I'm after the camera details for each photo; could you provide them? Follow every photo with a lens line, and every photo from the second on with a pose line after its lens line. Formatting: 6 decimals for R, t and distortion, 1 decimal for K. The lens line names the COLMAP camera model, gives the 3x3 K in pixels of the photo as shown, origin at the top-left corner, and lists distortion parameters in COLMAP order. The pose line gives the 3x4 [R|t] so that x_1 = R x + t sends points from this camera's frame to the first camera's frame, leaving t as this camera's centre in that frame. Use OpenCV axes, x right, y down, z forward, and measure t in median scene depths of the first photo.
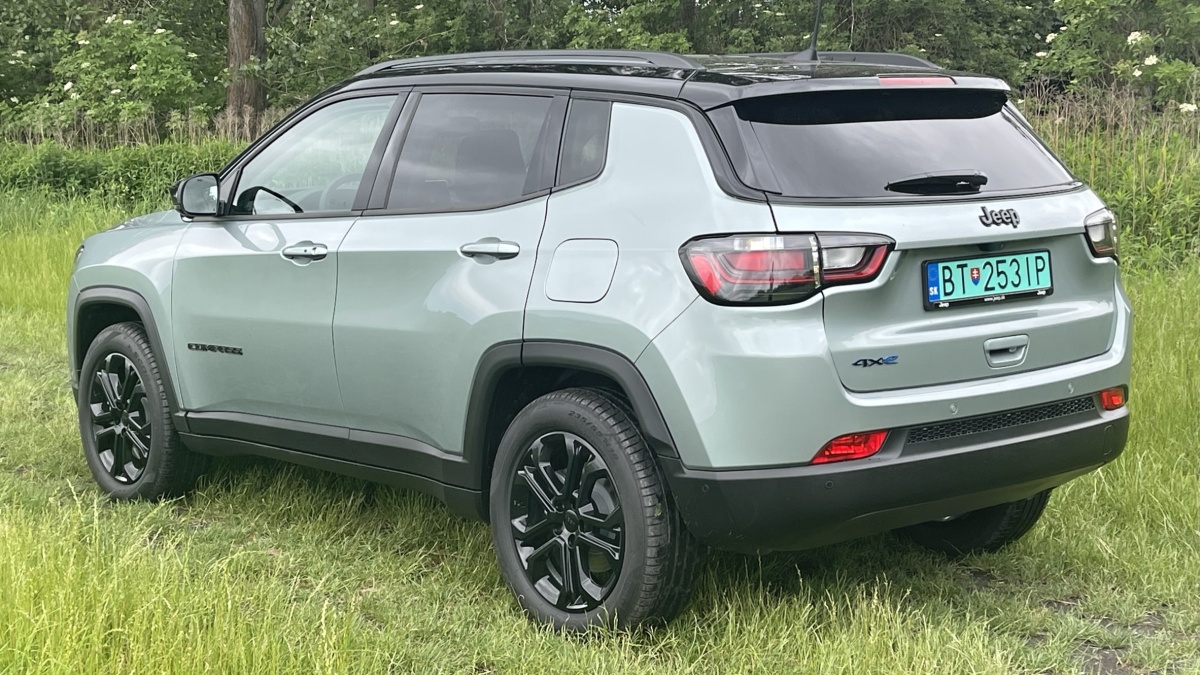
lens RADIAL K [[1916.4, 0, 600.8], [0, 1916.4, 340.7], [0, 0, 1]] dist [0.214925, 0.000000]
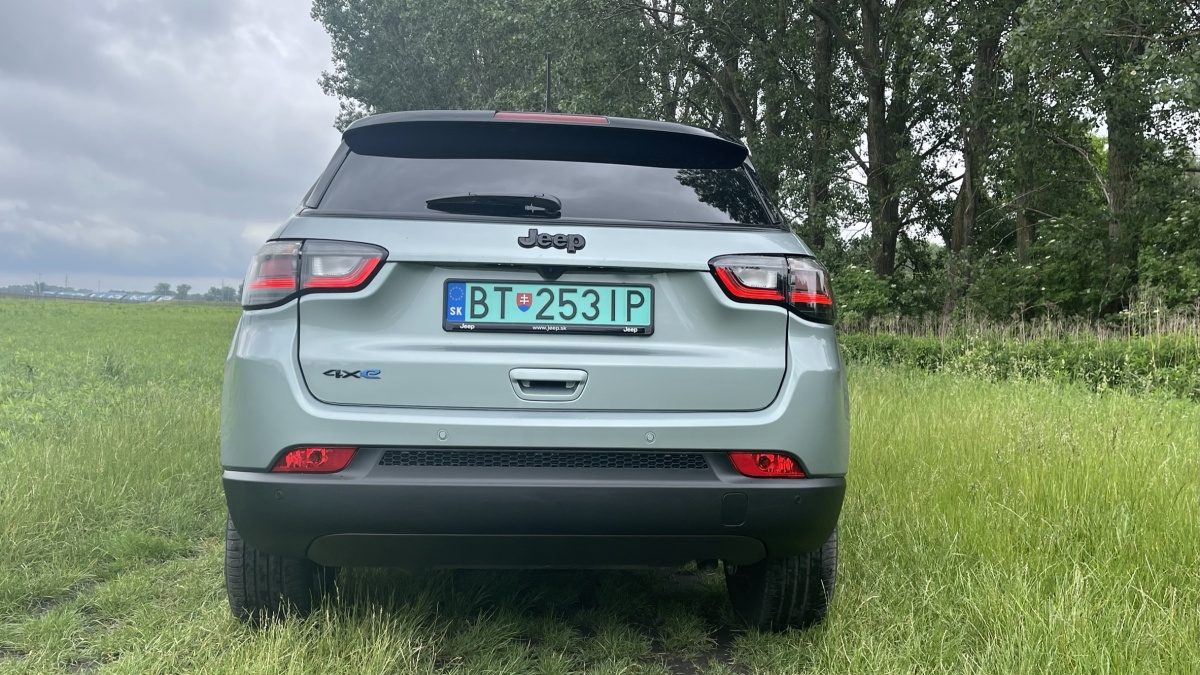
lens RADIAL K [[1004.6, 0, 600.9], [0, 1004.6, 327.3], [0, 0, 1]] dist [0.045244, -0.006030]
pose [[0.800554, 0.026056, -0.598694, 0.516109], [-0.106782, 0.989268, -0.099731, 0.023540], [0.589670, 0.143770, 0.794745, 0.634210]]
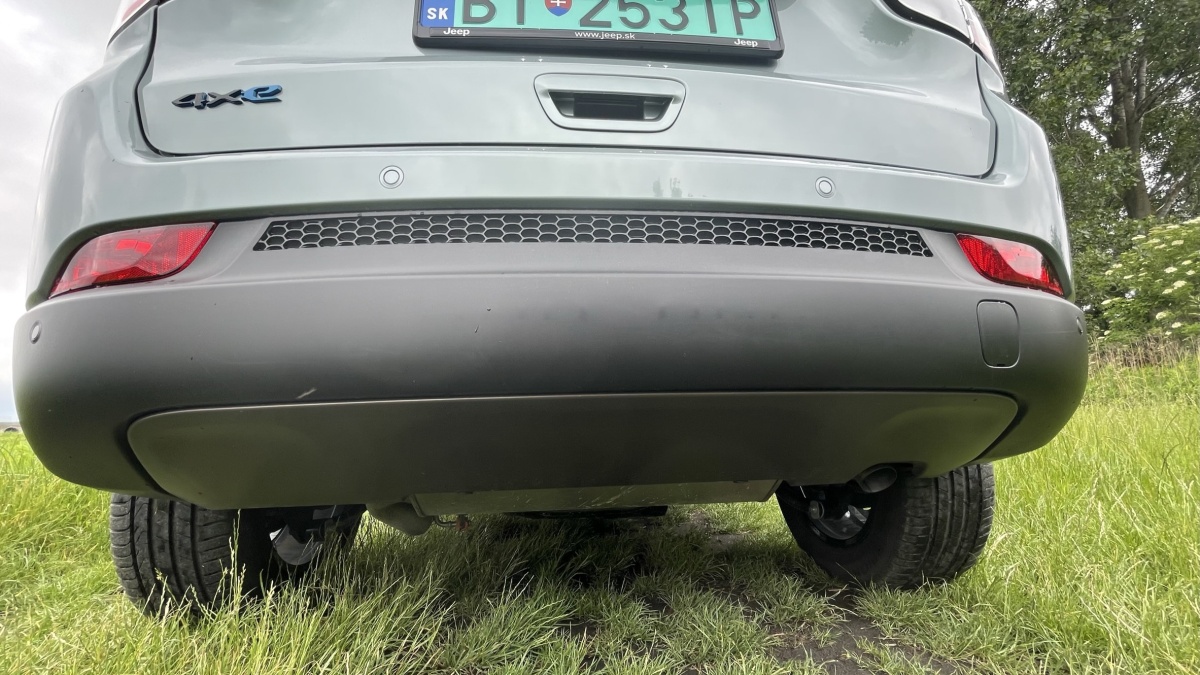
lens RADIAL K [[481.1, 0, 599.4], [0, 481.1, 343.7], [0, 0, 1]] dist [-0.000828, 0.000093]
pose [[0.810179, -0.122166, -0.573311, 0.268286], [-0.054384, 0.958158, -0.281025, 0.094967], [0.583655, 0.258859, 0.769636, 0.926540]]
